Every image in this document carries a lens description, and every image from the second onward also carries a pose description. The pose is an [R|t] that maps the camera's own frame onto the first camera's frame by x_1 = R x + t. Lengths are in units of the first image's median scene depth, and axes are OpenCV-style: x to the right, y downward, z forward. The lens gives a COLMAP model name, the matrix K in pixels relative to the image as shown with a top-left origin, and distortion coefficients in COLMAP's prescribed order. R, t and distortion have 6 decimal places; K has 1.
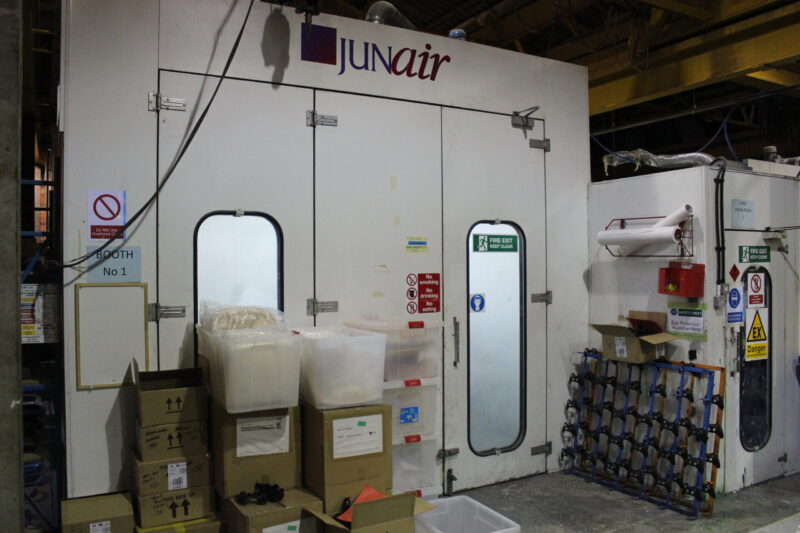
lens RADIAL K [[666.1, 0, 398.4], [0, 666.1, 264.1], [0, 0, 1]] dist [-0.112314, 0.009819]
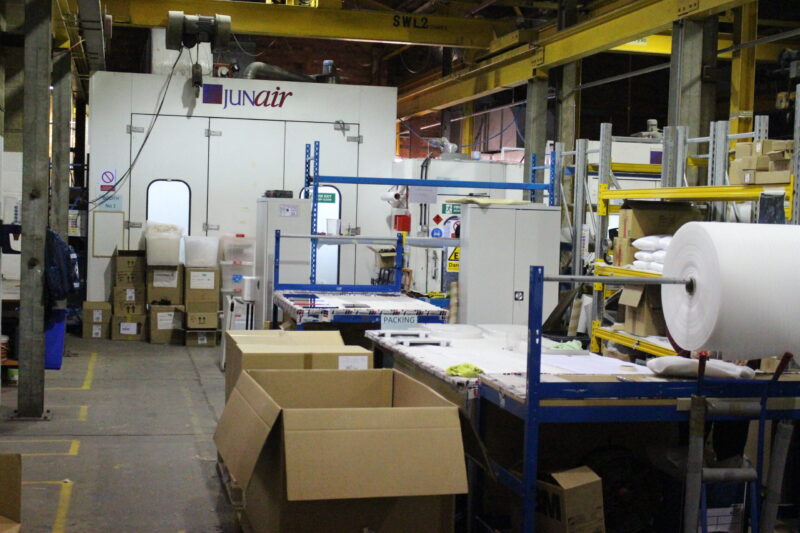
lens RADIAL K [[1198.7, 0, 400.7], [0, 1198.7, 266.4], [0, 0, 1]] dist [-0.035909, 0.000000]
pose [[0.961619, 0.048940, -0.269987, 1.442253], [-0.036303, 0.998008, 0.051604, -0.025198], [0.271974, -0.039822, 0.961480, -2.361172]]
